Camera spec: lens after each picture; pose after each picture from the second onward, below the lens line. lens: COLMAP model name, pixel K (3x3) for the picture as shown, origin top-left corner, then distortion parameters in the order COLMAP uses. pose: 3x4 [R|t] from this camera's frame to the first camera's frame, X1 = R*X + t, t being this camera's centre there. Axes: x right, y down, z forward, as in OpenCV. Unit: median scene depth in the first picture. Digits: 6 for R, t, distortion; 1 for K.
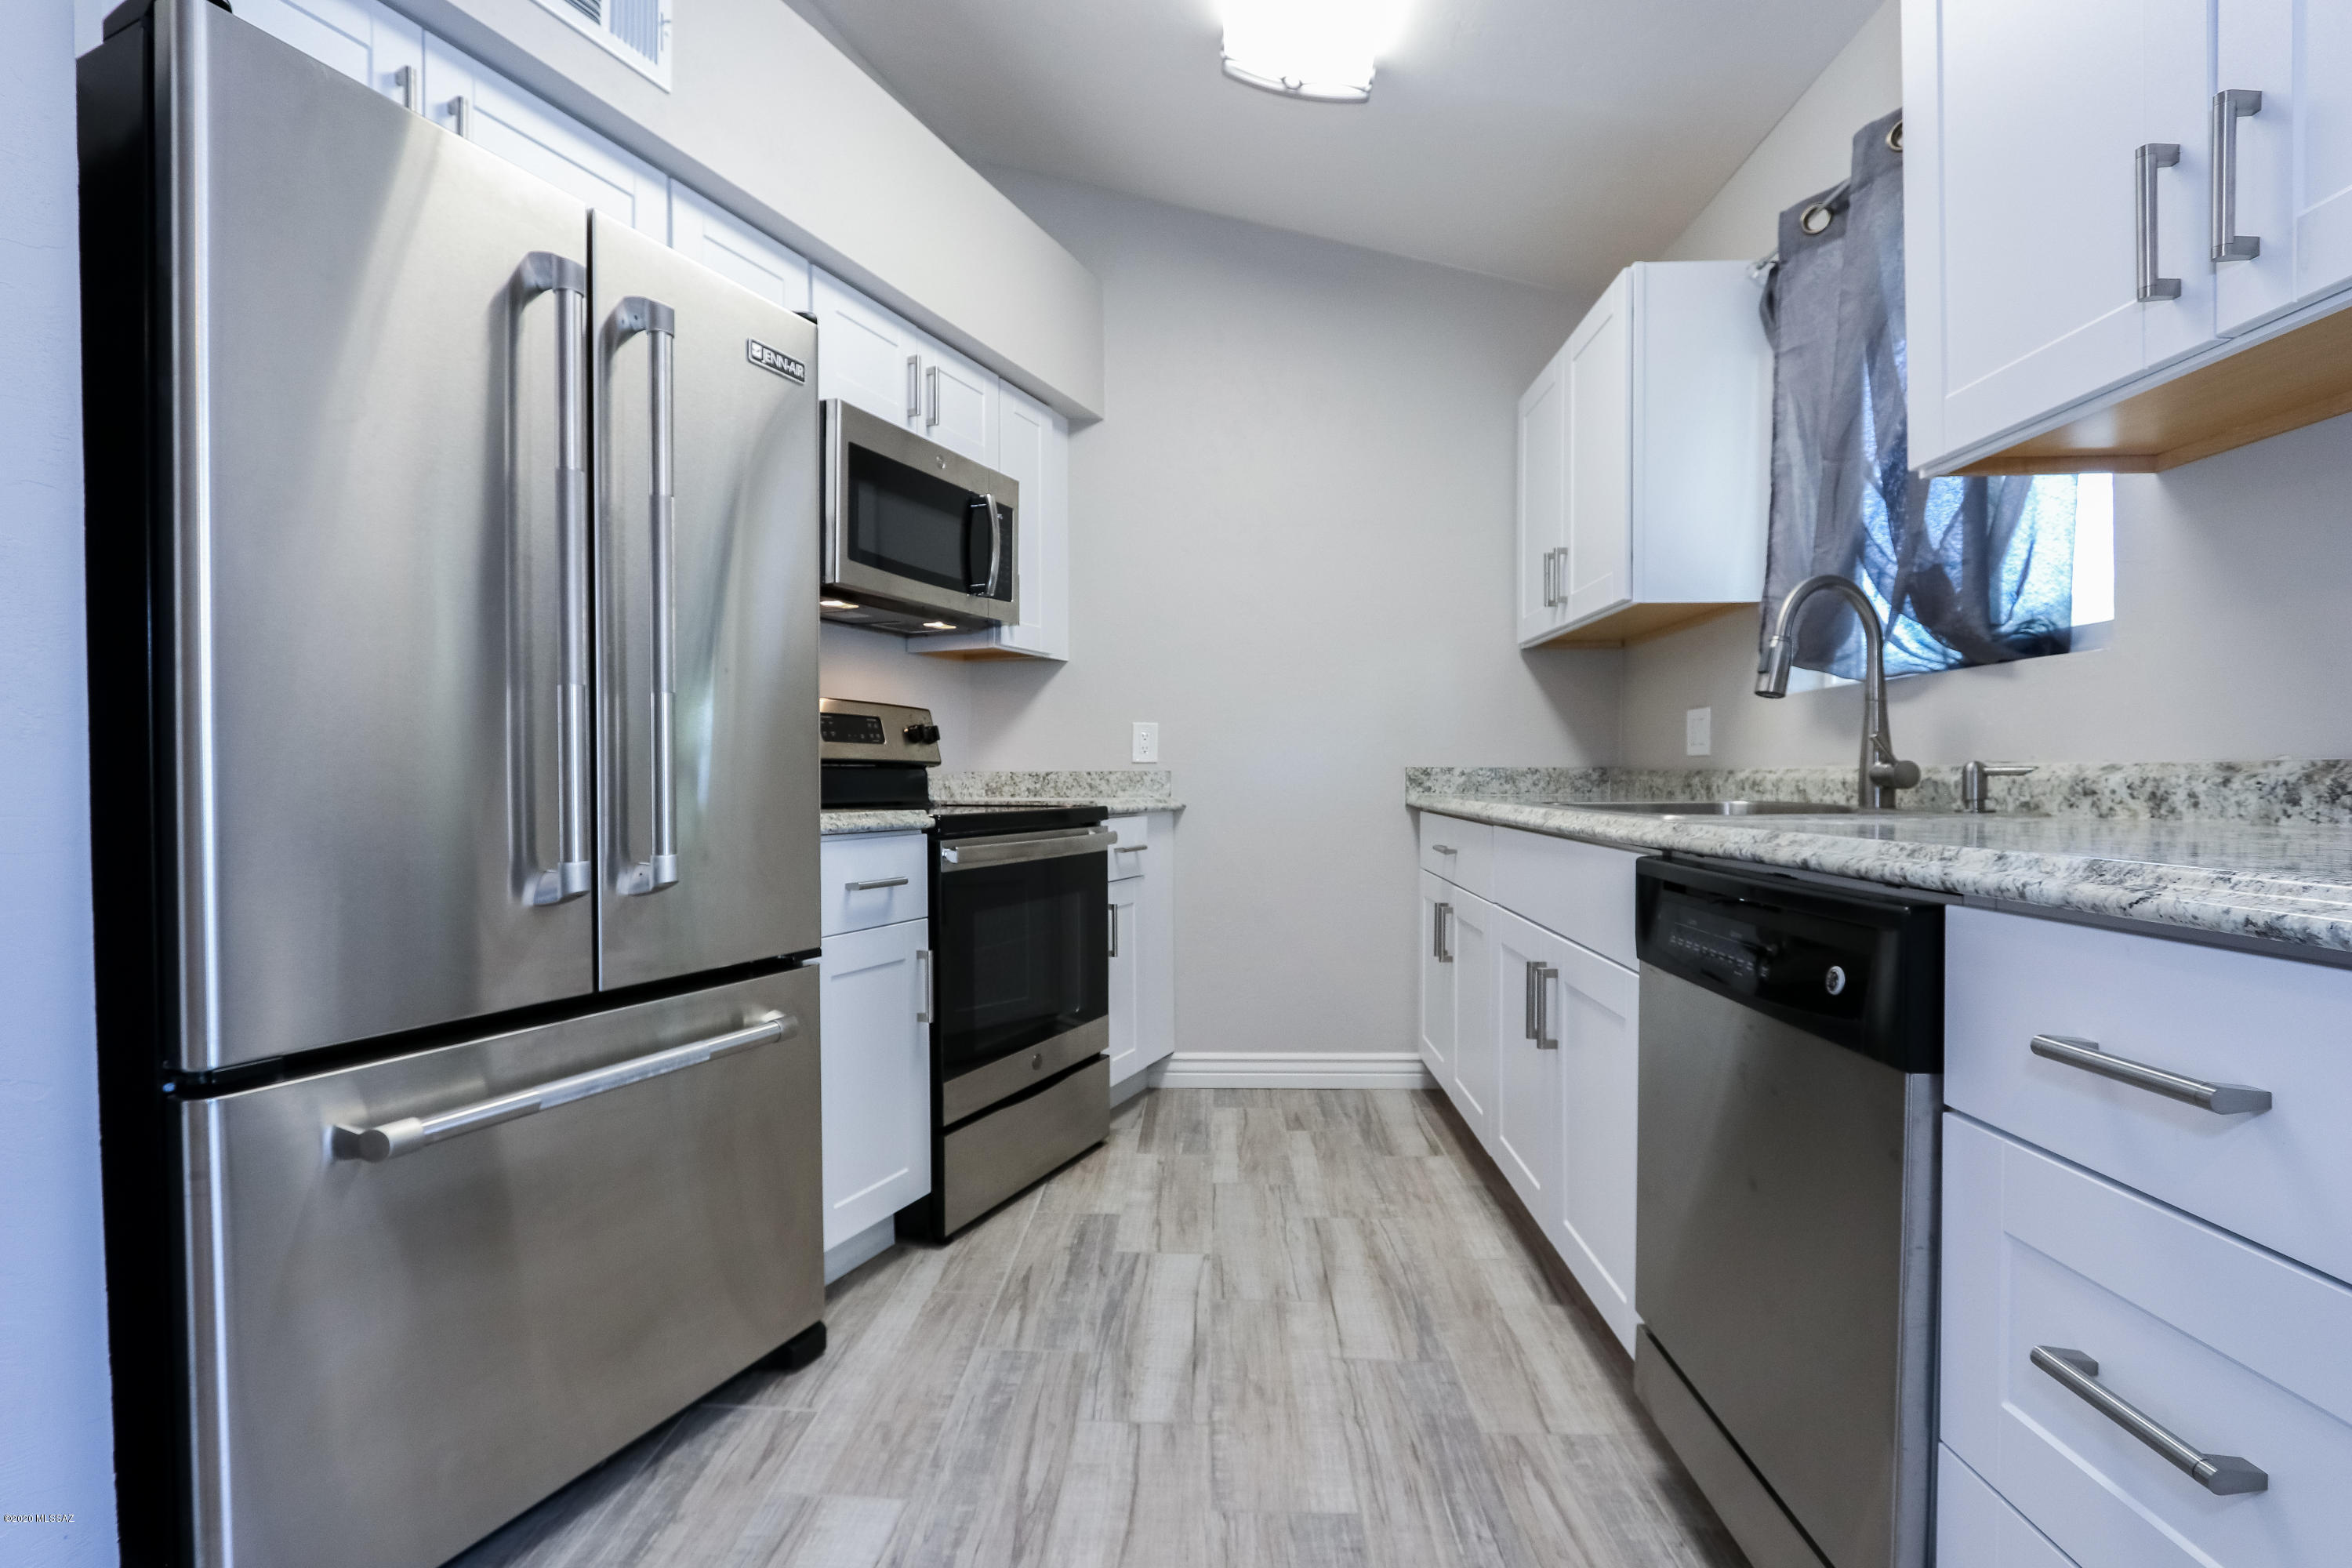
lens RADIAL K [[1120.9, 0, 1162.5], [0, 1120.9, 808.7], [0, 0, 1]] dist [-0.017492, 0.001187]
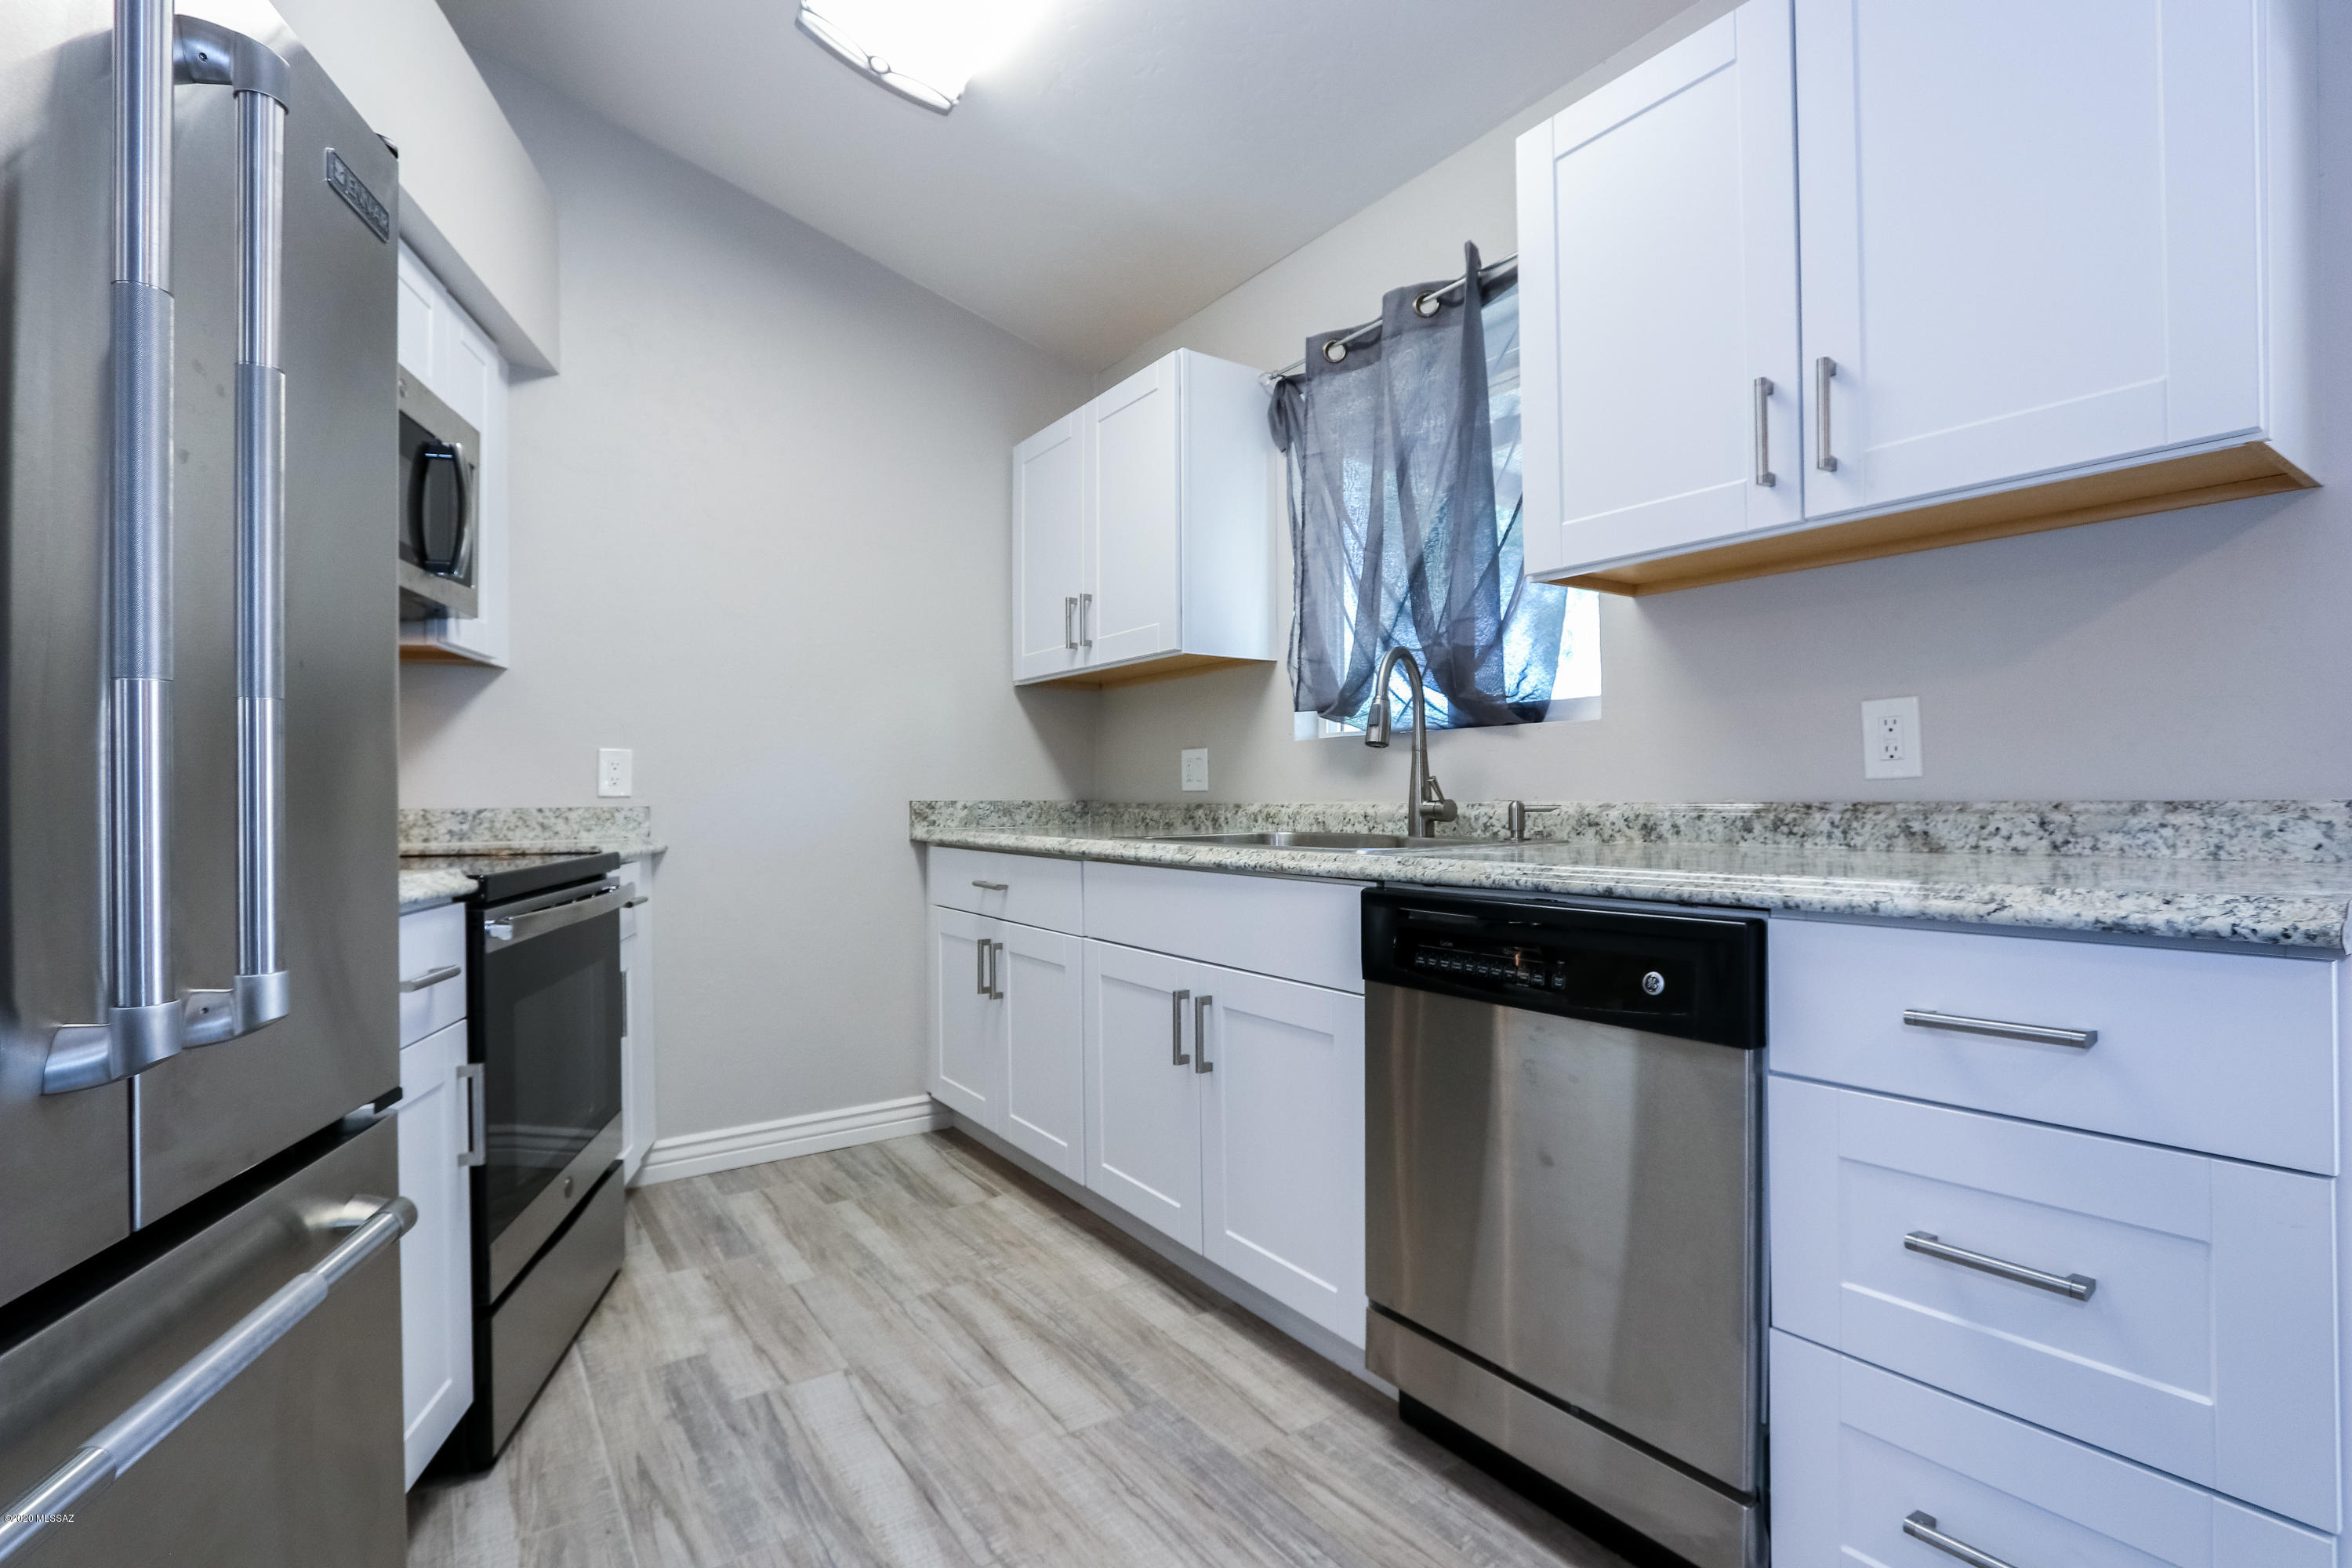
lens RADIAL K [[1093.9, 0, 1215.8], [0, 1093.9, 808.6], [0, 0, 1]] dist [-0.022358, 0.009712]
pose [[0.793284, -0.007701, 0.608803, -0.250075], [0.021987, 0.999630, -0.016005, -0.015910], [-0.608454, 0.026083, 0.793160, 0.152334]]
